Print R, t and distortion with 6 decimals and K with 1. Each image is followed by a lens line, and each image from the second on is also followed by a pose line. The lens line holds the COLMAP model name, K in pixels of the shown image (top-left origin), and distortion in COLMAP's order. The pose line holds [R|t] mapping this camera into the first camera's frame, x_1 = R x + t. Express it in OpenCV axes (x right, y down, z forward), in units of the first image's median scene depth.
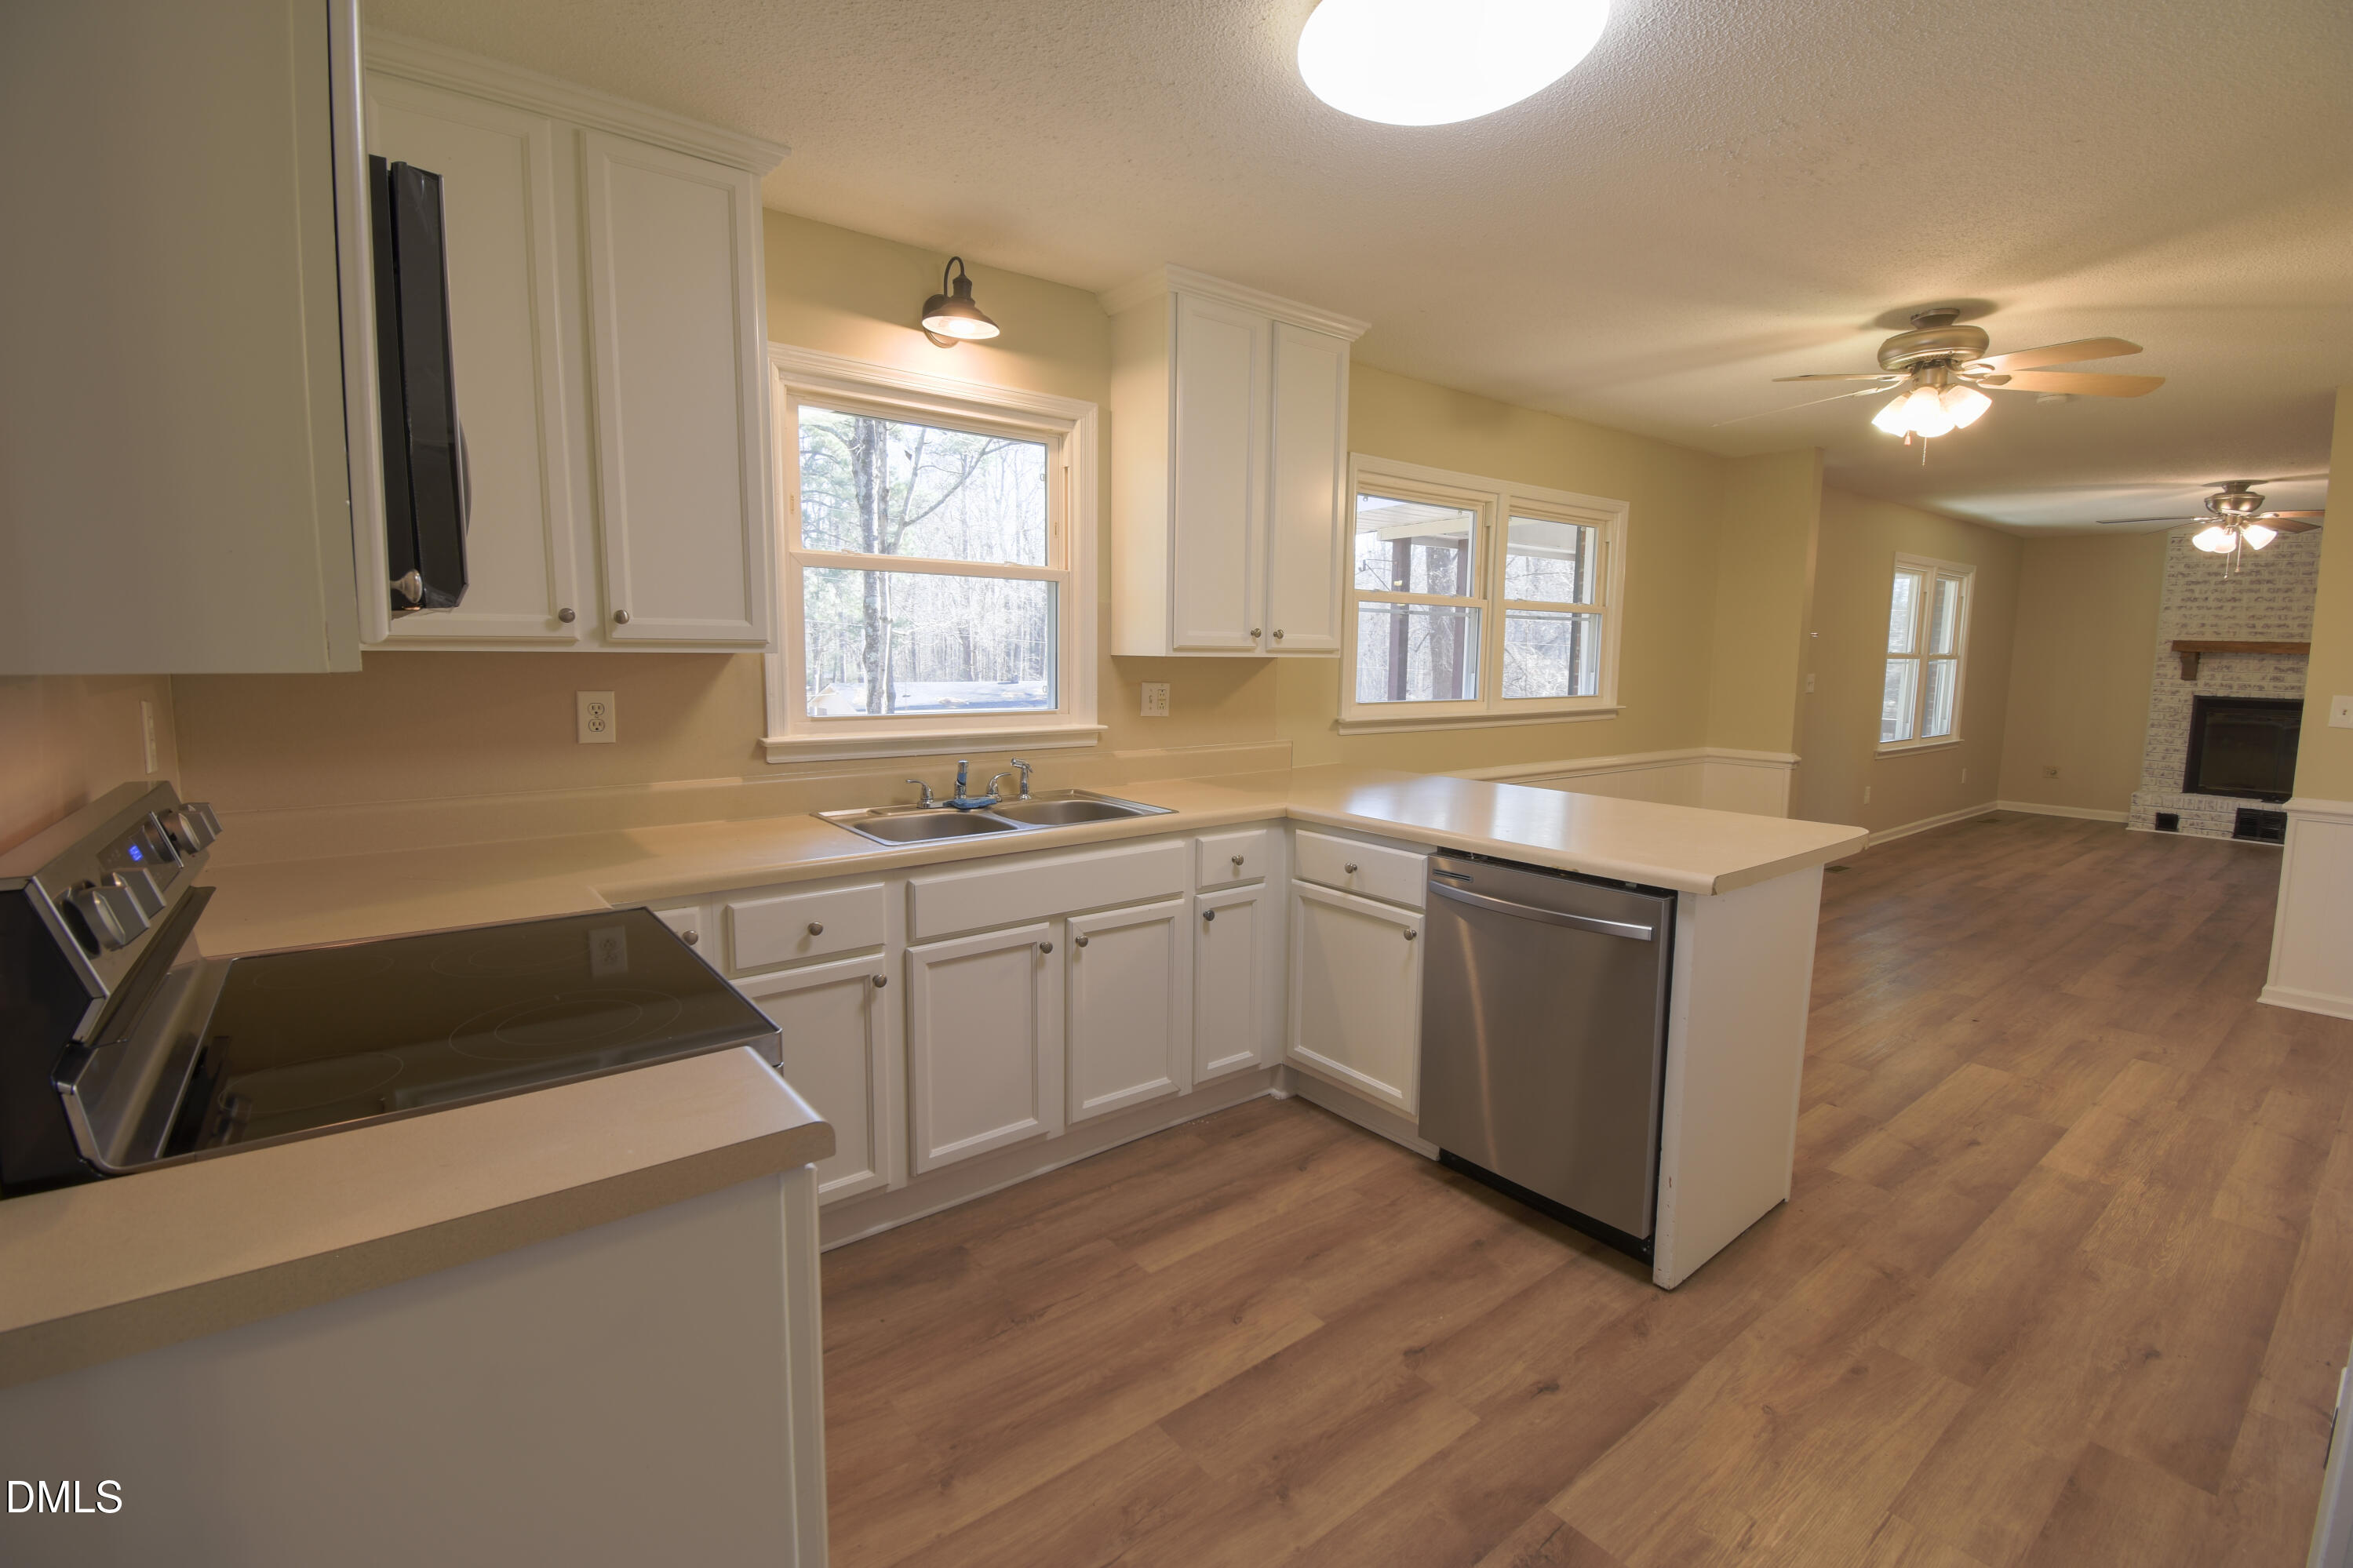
lens RADIAL K [[1043.2, 0, 1188.5], [0, 1043.2, 773.6], [0, 0, 1]] dist [0.017702, -0.024592]
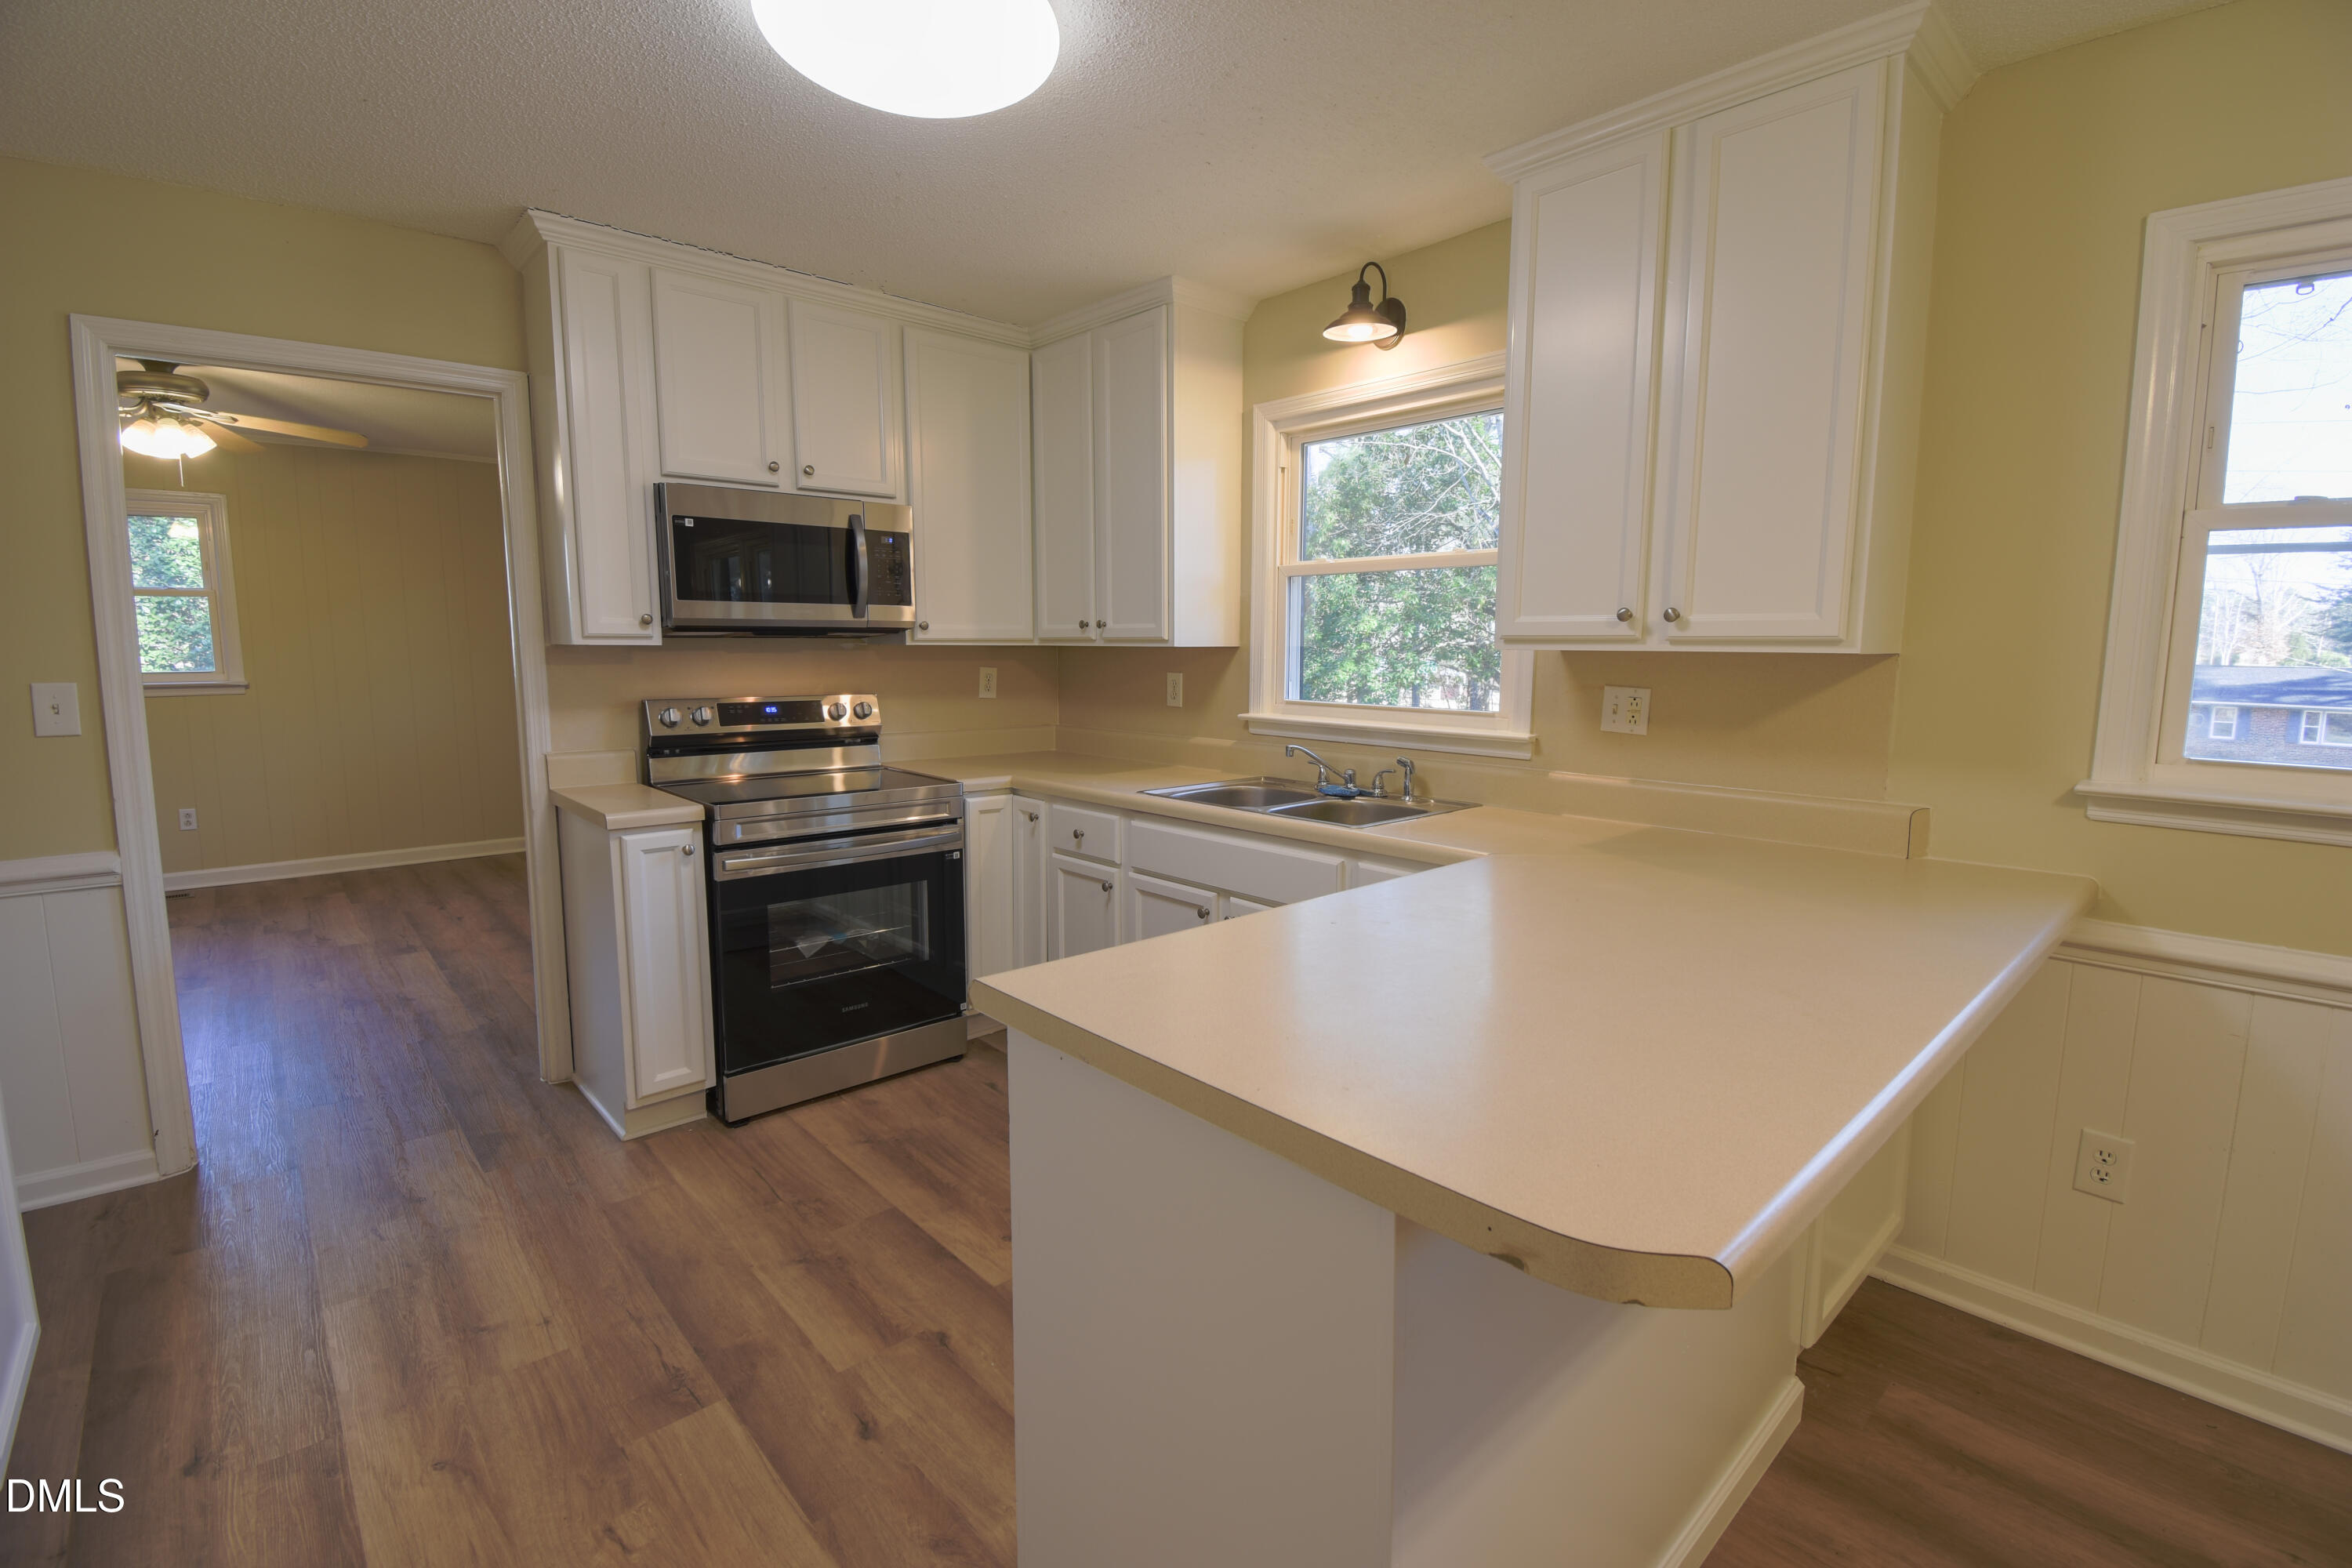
lens RADIAL K [[1042.9, 0, 1188.0], [0, 1042.9, 773.6], [0, 0, 1]] dist [0.017702, -0.024592]
pose [[0.071569, 0.113400, -0.990968, 0.921425], [-0.121092, 0.987155, 0.104218, -0.089761], [0.990058, 0.112540, 0.084381, 0.862606]]
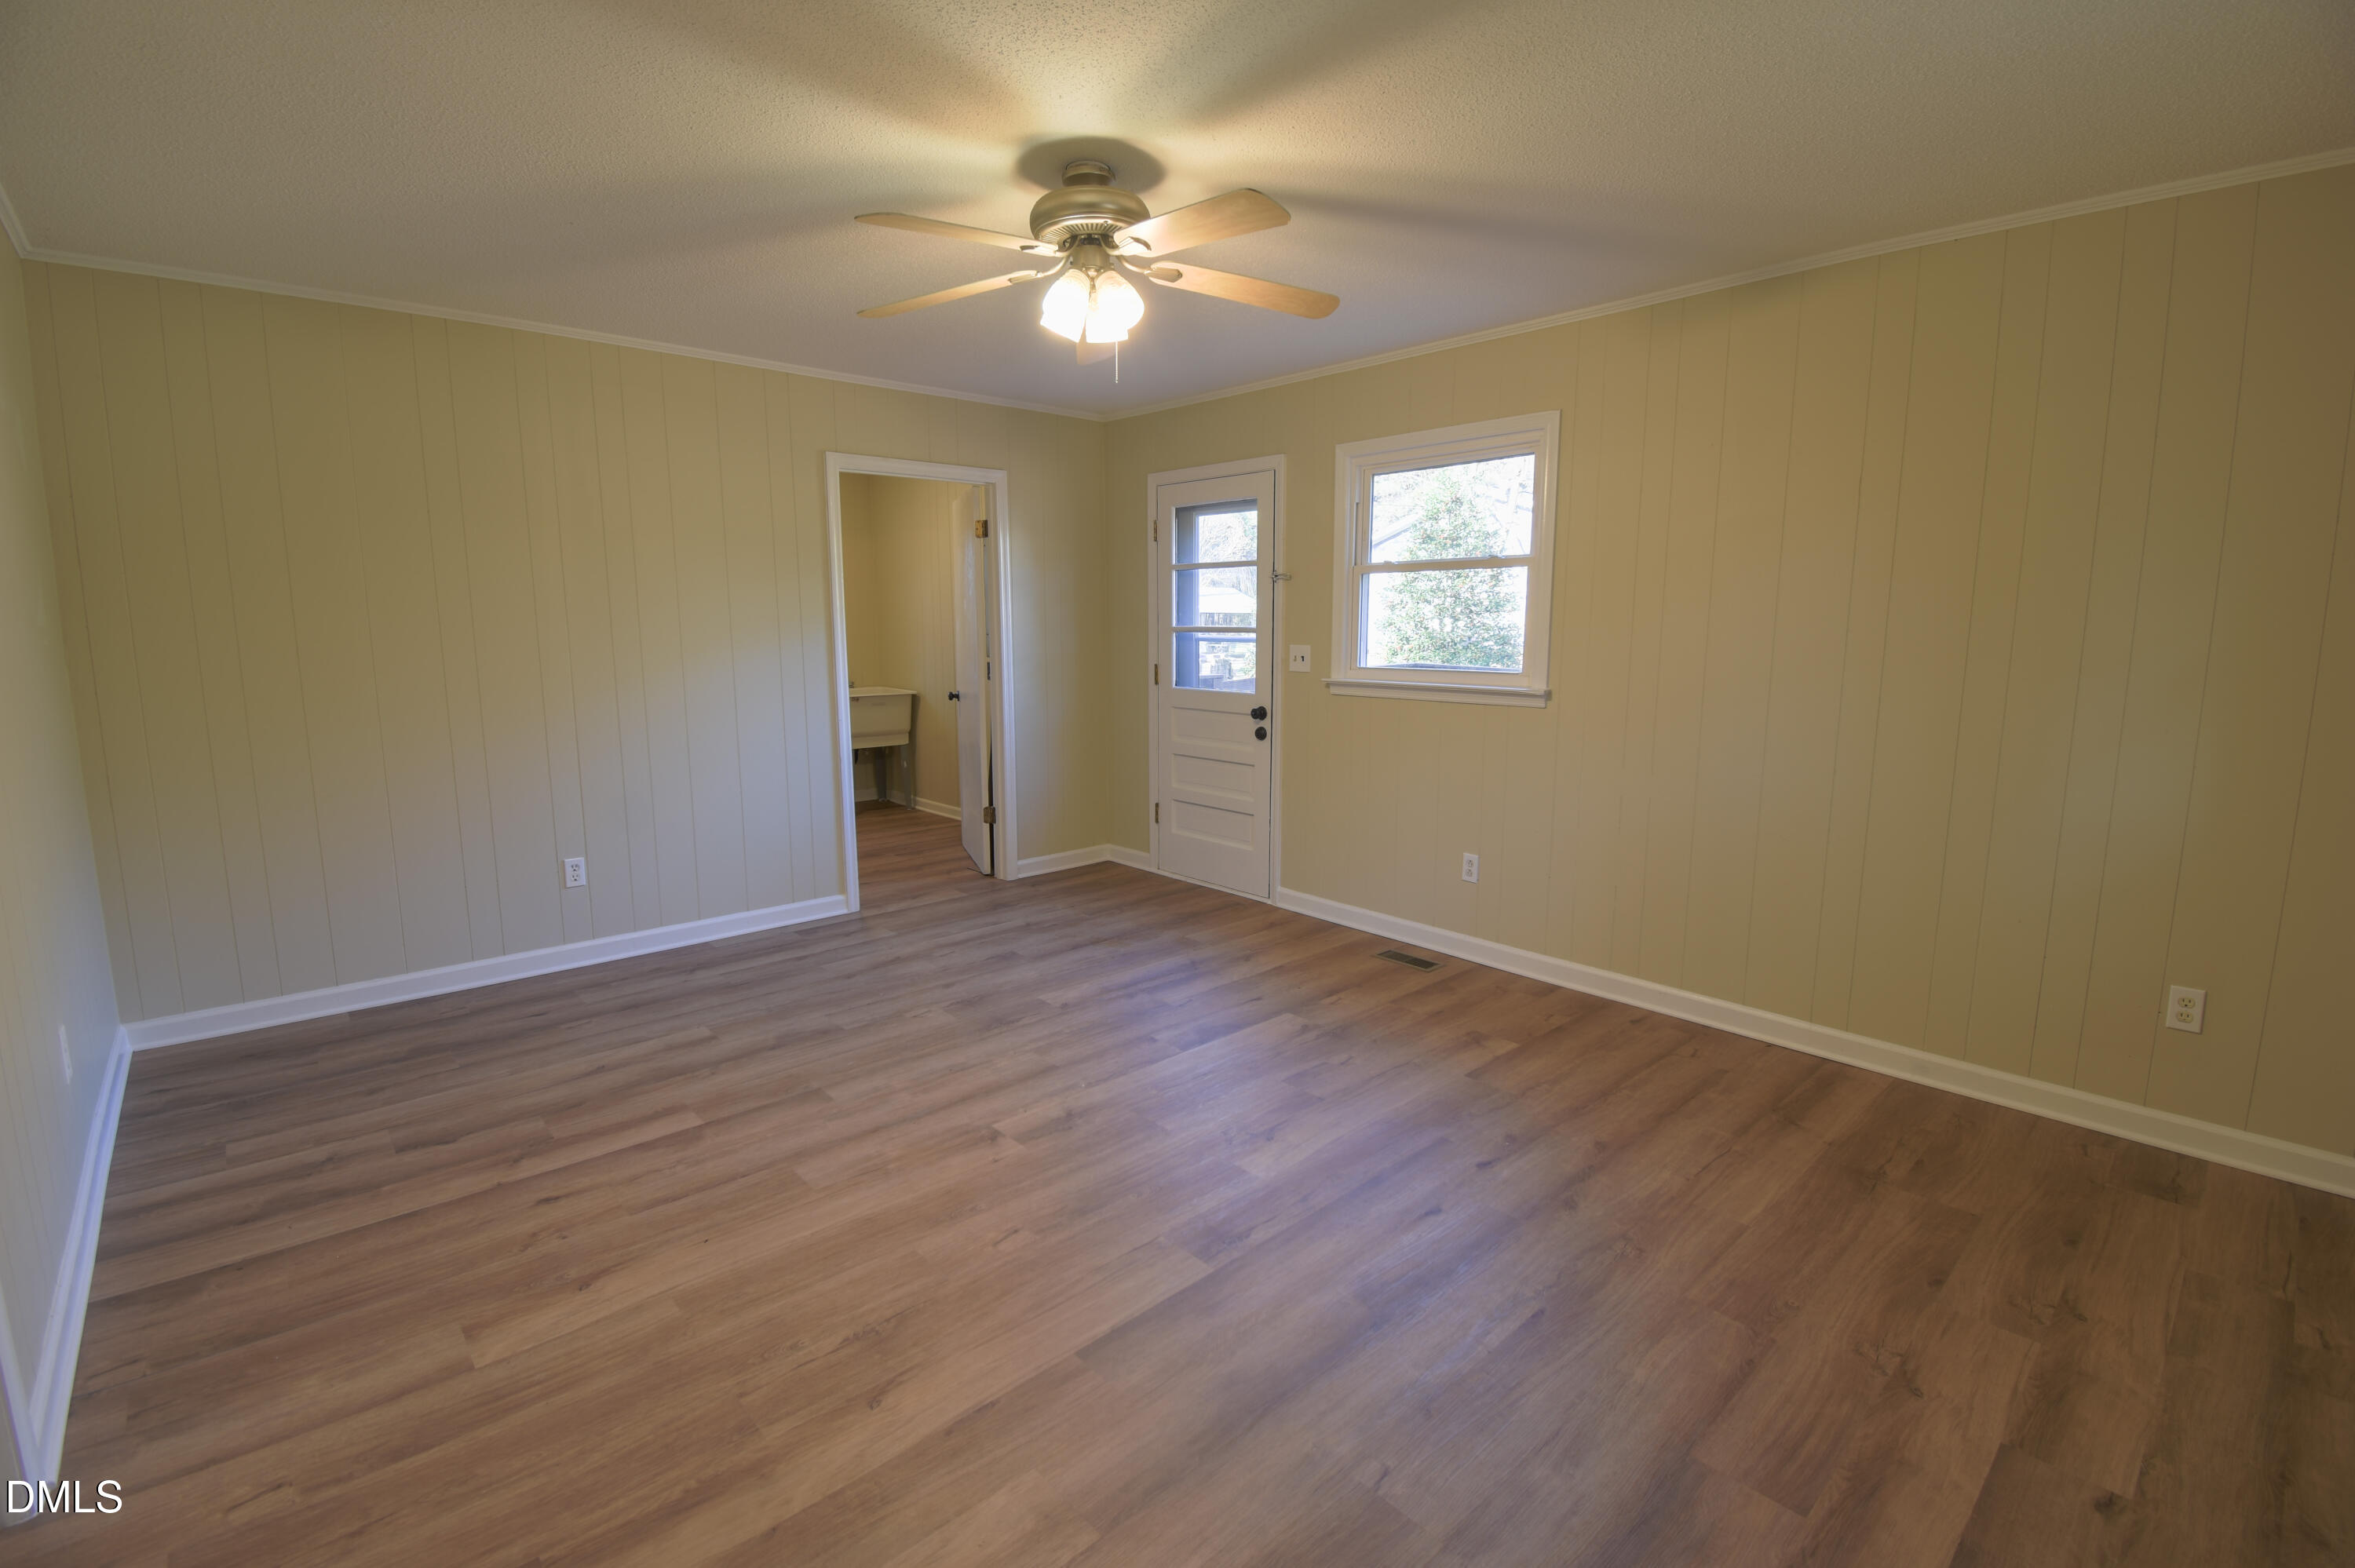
lens RADIAL K [[1044.1, 0, 1189.5], [0, 1044.1, 773.6], [0, 0, 1]] dist [0.017702, -0.024592]
pose [[-0.997379, -0.004627, -0.072212, -0.792168], [-0.023365, 0.965088, 0.260880, -0.064126], [0.068484, 0.261883, -0.962667, 0.489301]]
